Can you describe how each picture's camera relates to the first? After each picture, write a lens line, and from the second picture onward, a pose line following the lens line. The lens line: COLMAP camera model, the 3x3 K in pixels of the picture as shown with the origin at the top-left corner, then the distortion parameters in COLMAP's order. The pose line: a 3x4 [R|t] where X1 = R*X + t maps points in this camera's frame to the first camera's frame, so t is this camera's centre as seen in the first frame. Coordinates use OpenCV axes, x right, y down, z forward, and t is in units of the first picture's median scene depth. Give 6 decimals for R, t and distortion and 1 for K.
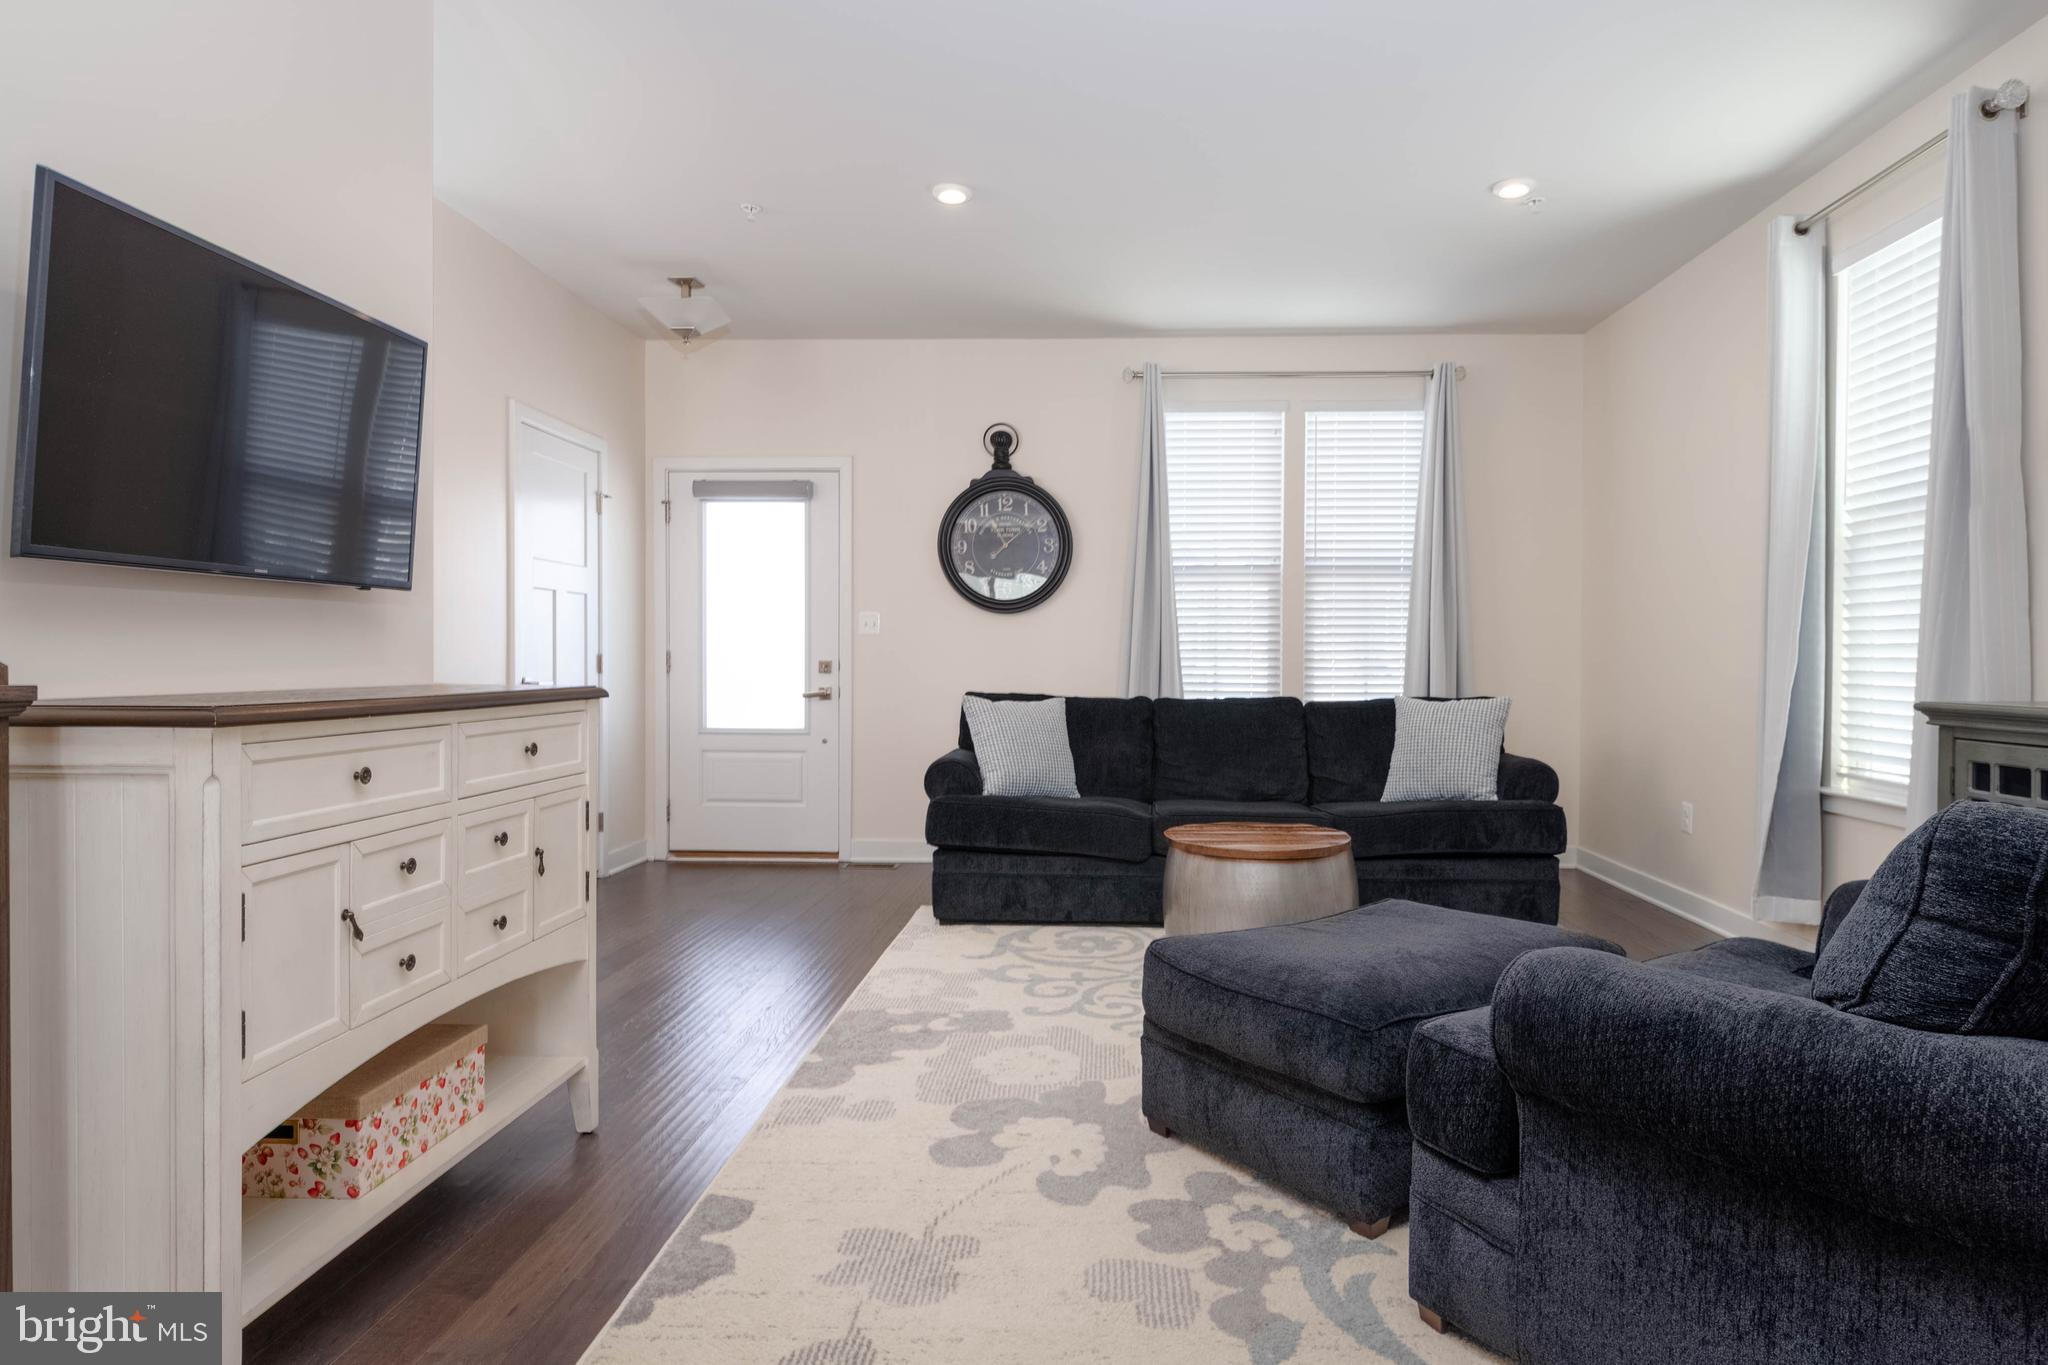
lens RADIAL K [[1177.2, 0, 1080.4], [0, 1177.2, 669.3], [0, 0, 1]] dist [-0.002951, -0.000010]
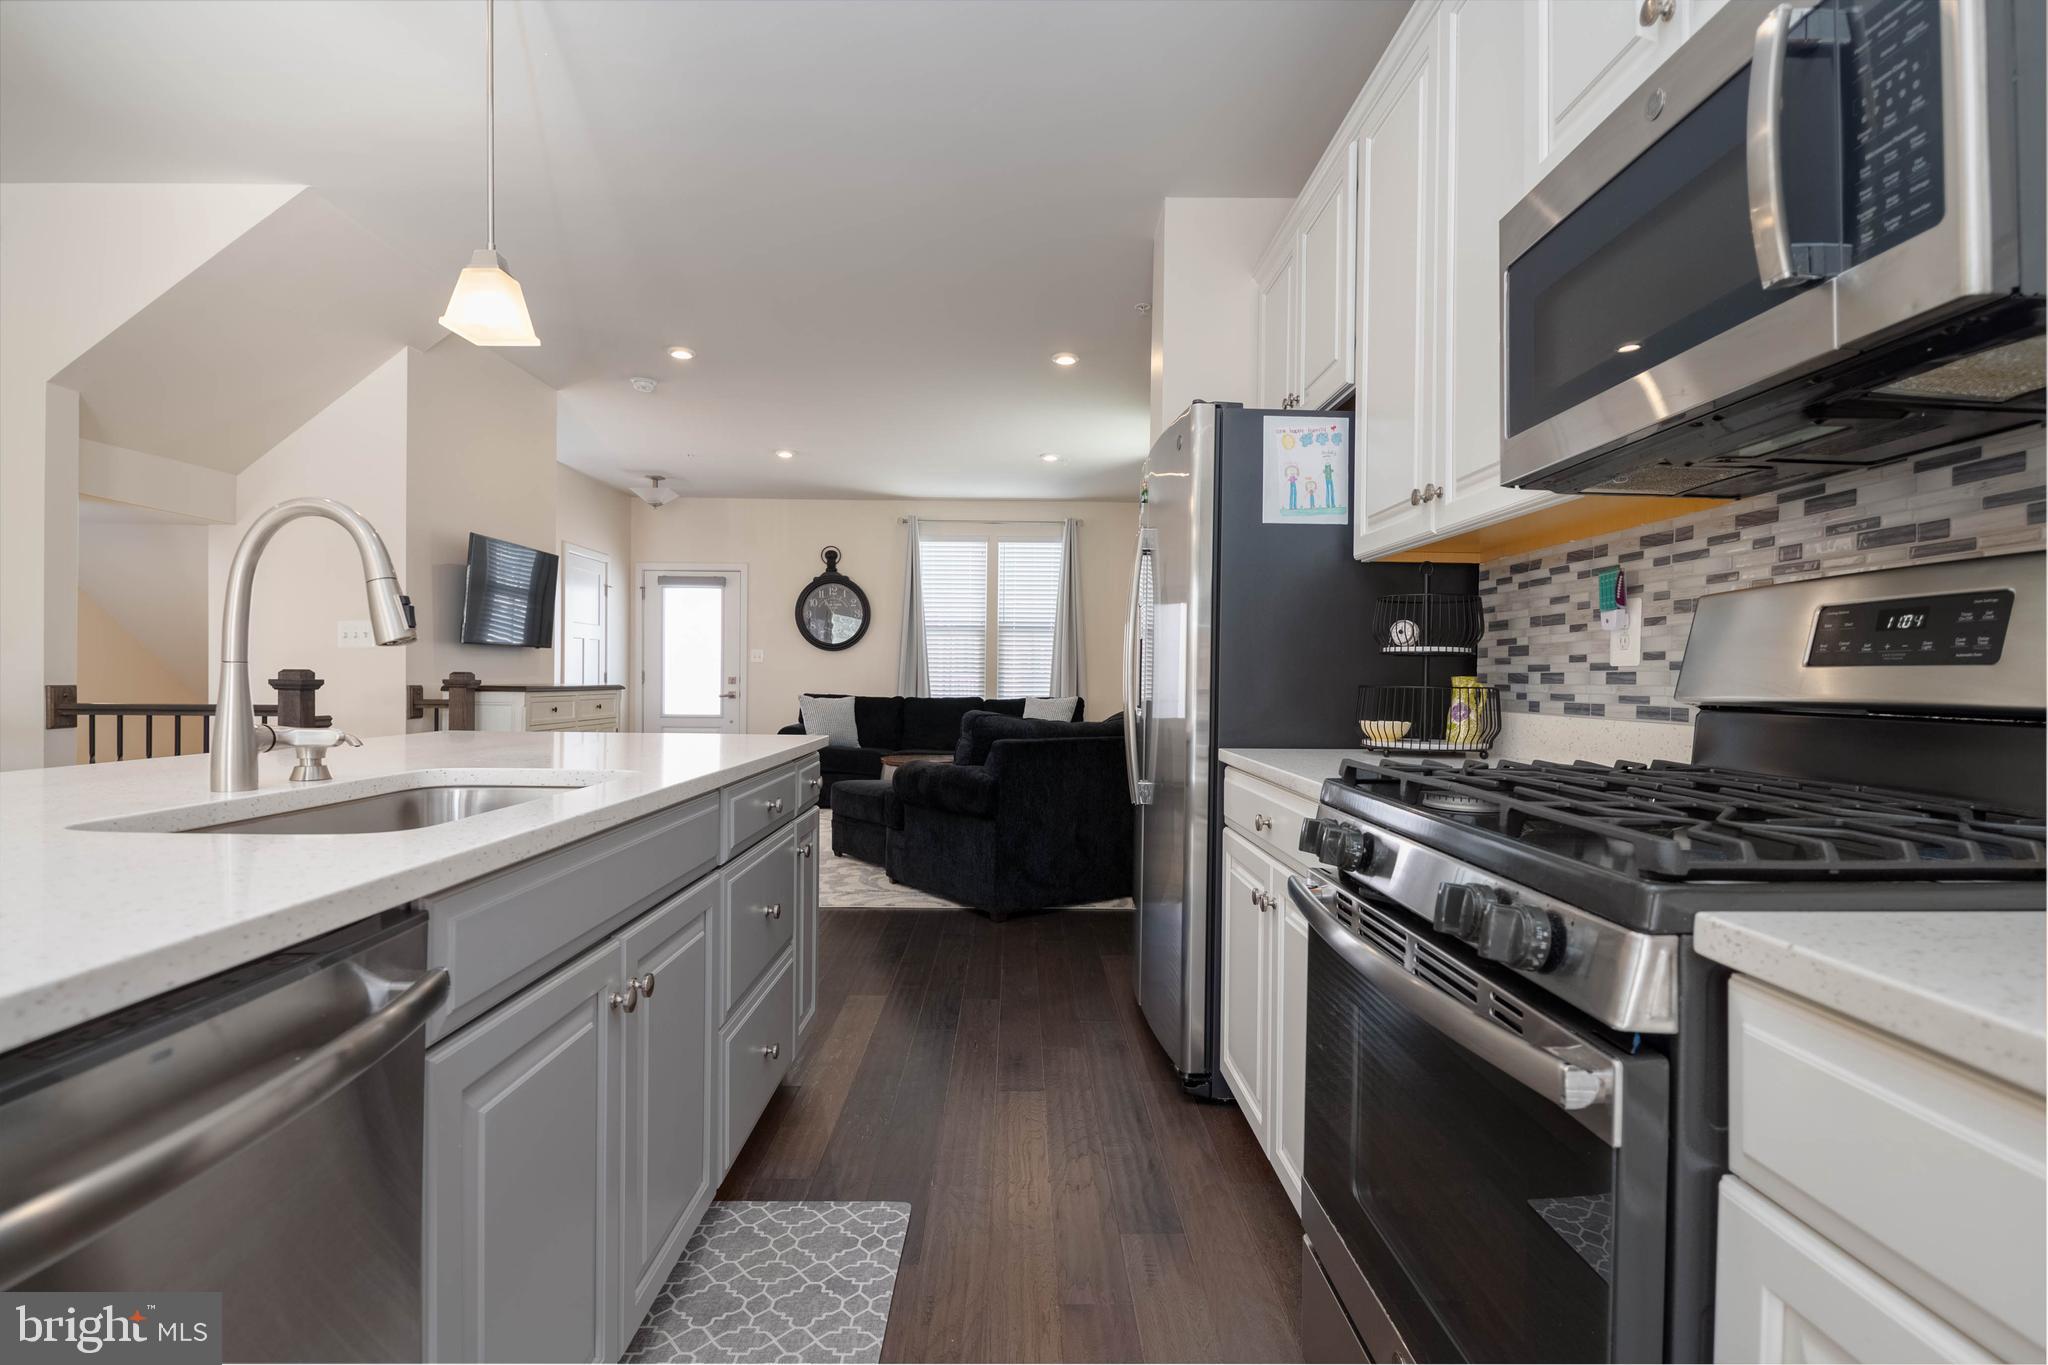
lens RADIAL K [[983.1, 0, 1028.8], [0, 983.1, 686.2], [0, 0, 1]] dist [0.000791, 0.000079]
pose [[0.998957, 0.005235, 0.045364, 0.183455], [-0.005191, 0.999986, -0.001092, 0.007039], [-0.045369, 0.000856, 0.998970, -0.569245]]
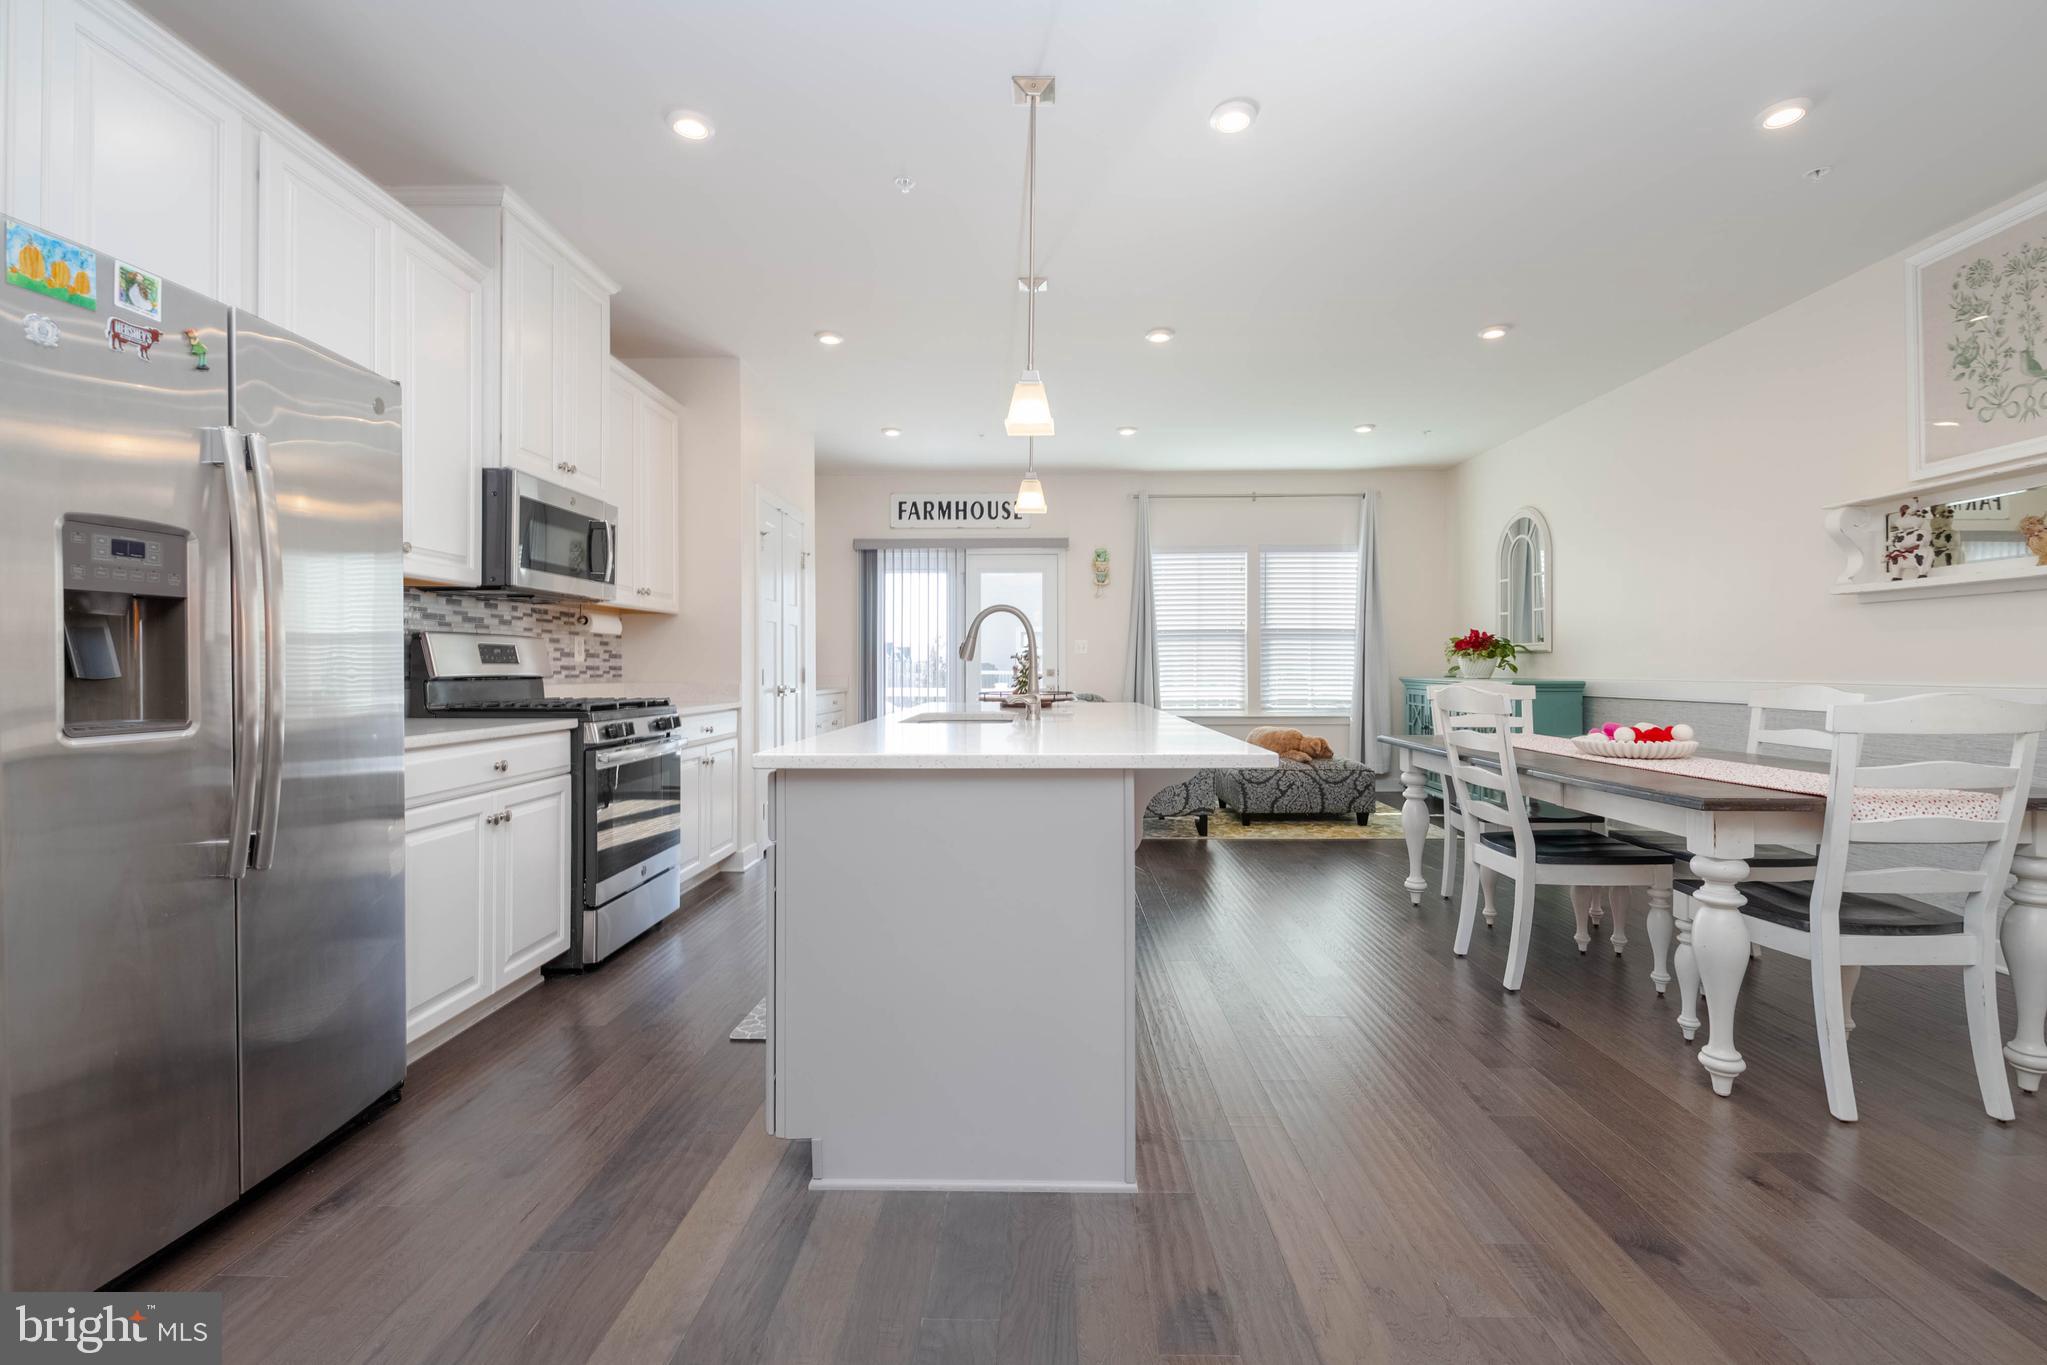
lens RADIAL K [[912.2, 0, 1035.8], [0, 912.2, 672.6], [0, 0, 1]] dist [0.002065, -0.010626]
pose [[-0.999771, -0.005132, -0.020762, 0.008506], [-0.005407, 0.999898, 0.013246, -0.002788], [0.020691, 0.013355, -0.999697, 0.265211]]
